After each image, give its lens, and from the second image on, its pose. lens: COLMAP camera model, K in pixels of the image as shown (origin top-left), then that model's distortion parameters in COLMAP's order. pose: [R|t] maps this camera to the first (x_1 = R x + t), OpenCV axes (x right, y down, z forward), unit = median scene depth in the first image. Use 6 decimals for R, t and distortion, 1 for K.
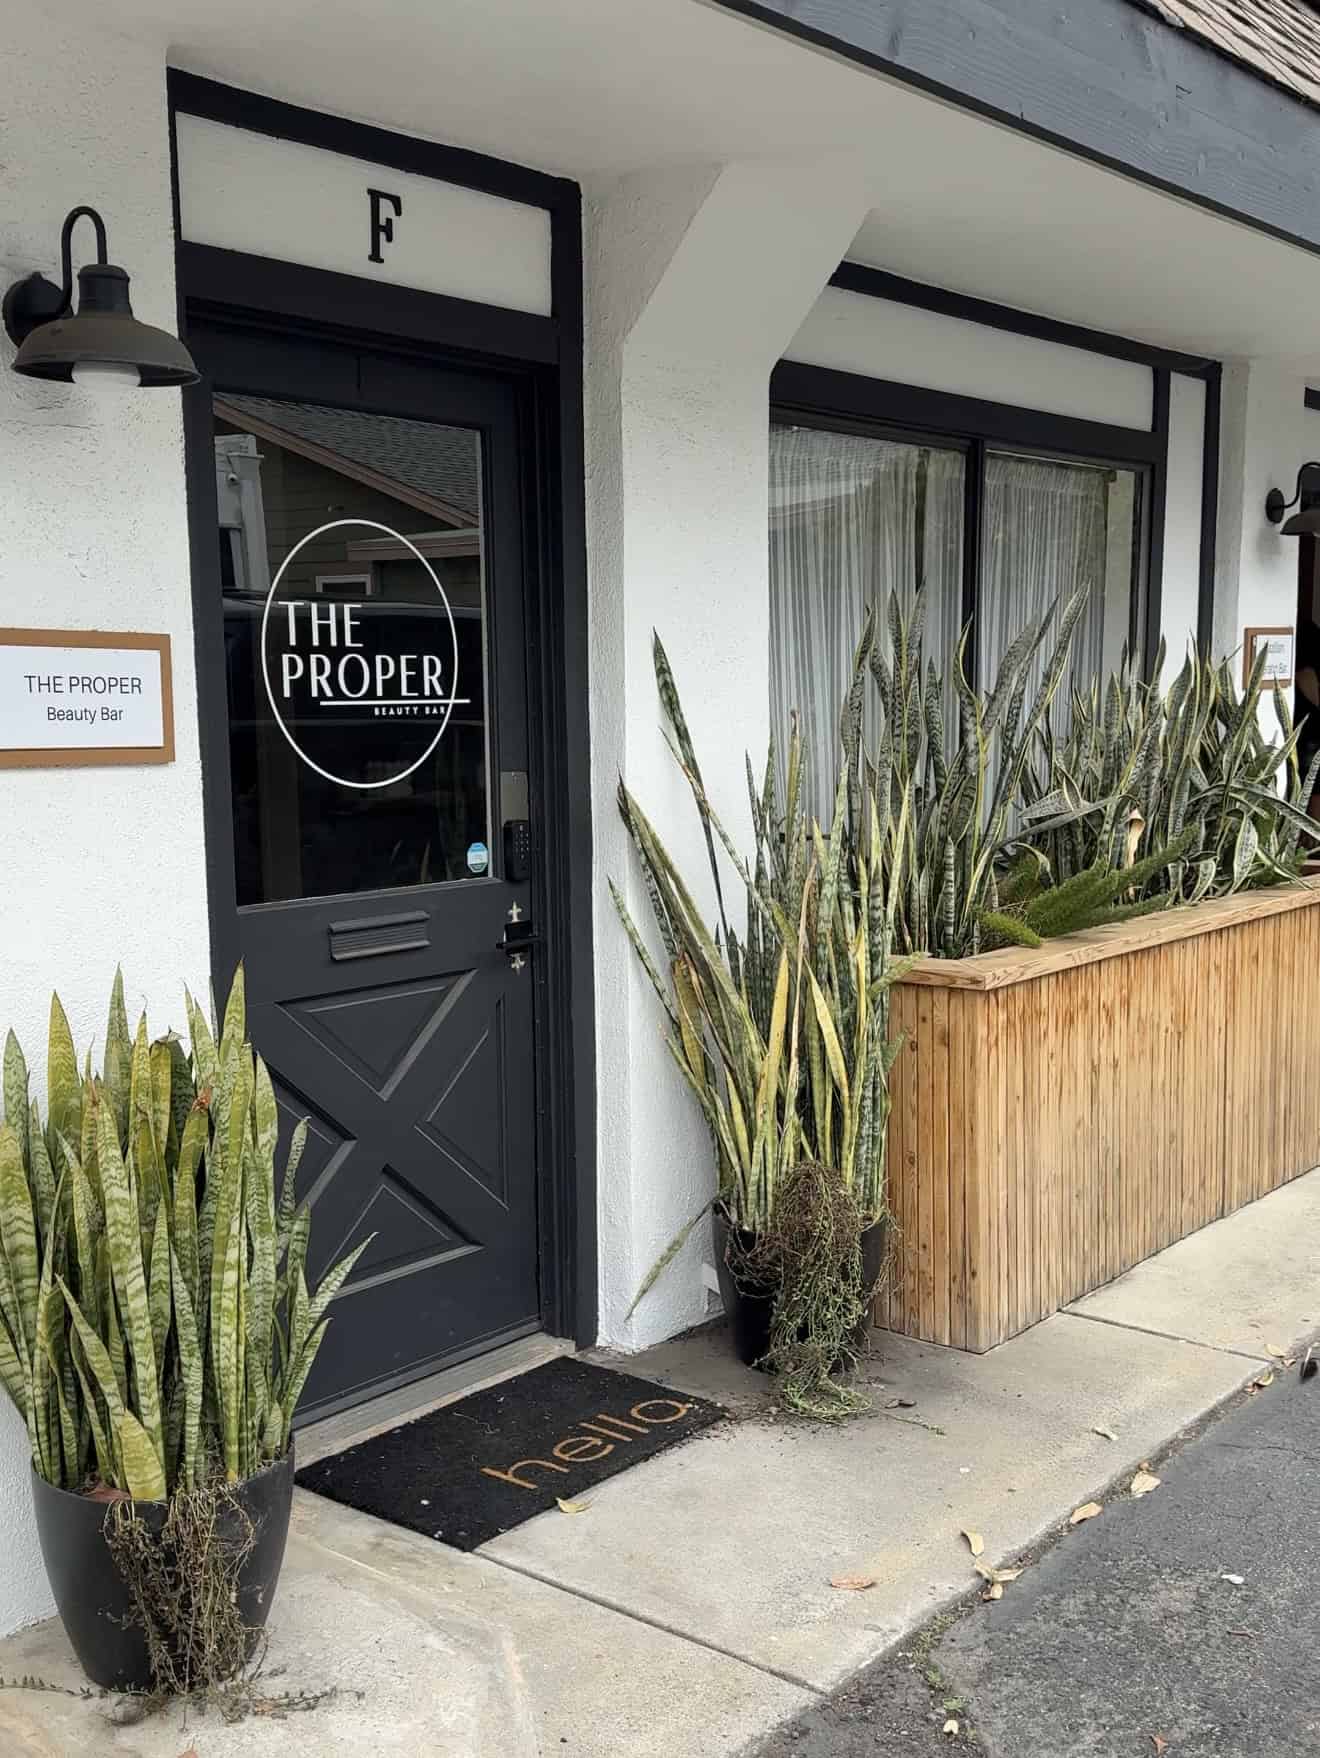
lens RADIAL K [[1987.9, 0, 660.0], [0, 1987.9, 879.0], [0, 0, 1]] dist [0.152686, -0.004285]
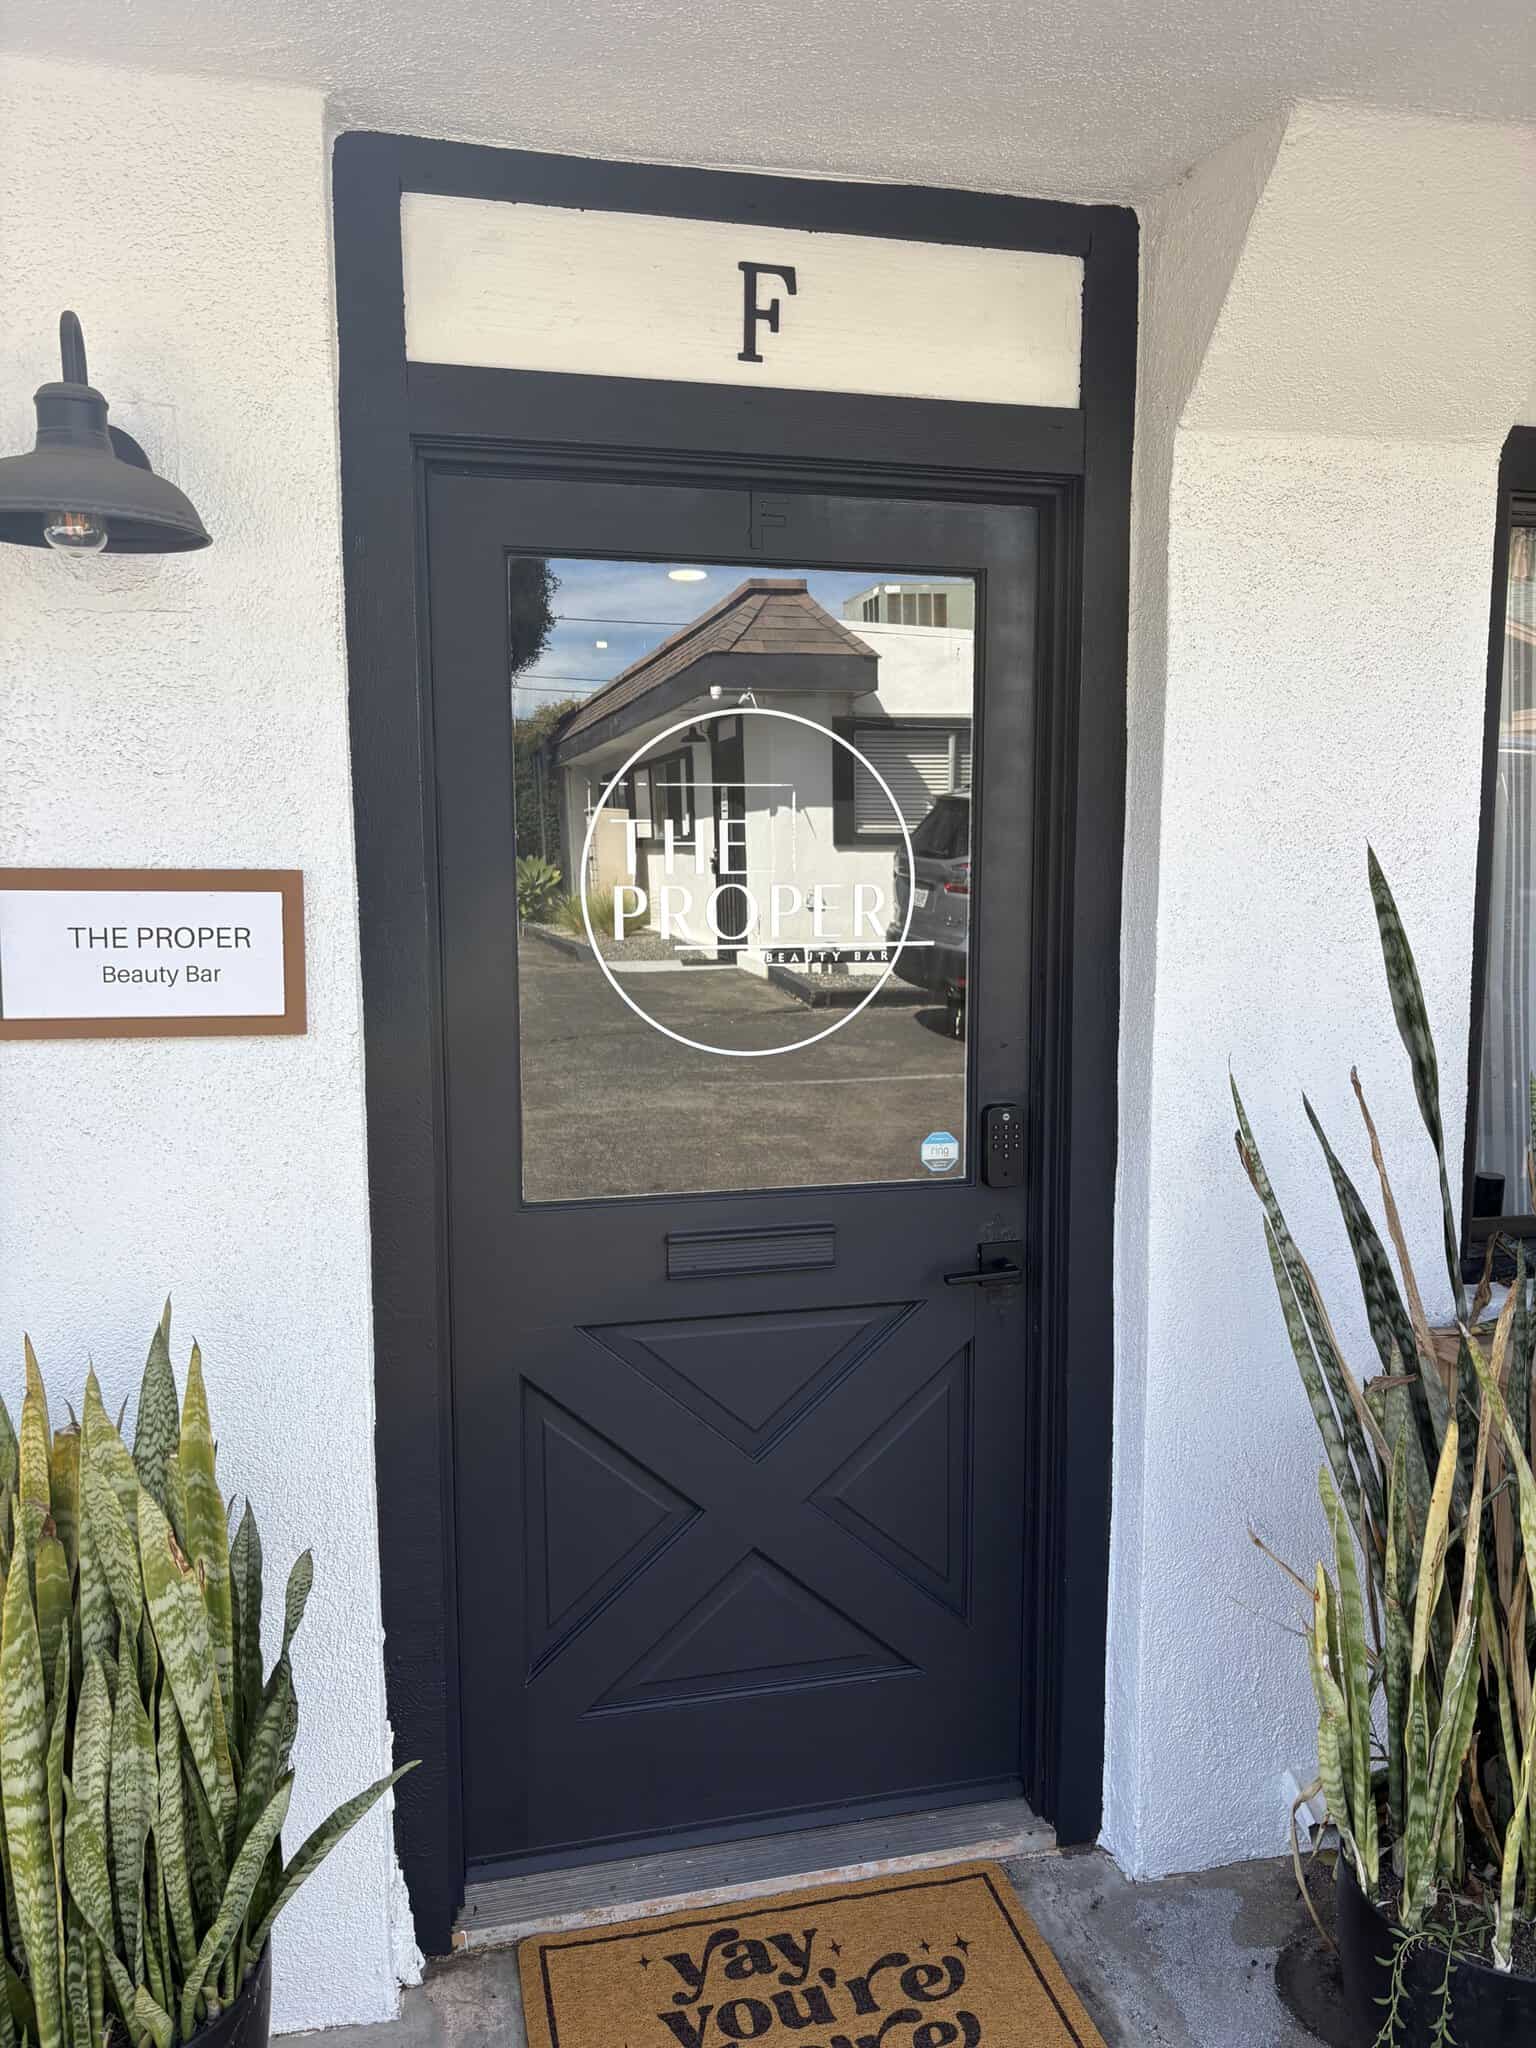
lens RADIAL K [[1719.9, 0, 768.0], [0, 1719.9, 1024.0], [0, 0, 1]] dist [0.085777, 0.000211]
pose [[0.810811, 0.070269, -0.581074, 0.249087], [-0.065382, 0.997428, 0.029385, -0.080271], [0.581645, 0.014166, 0.813320, 0.479054]]
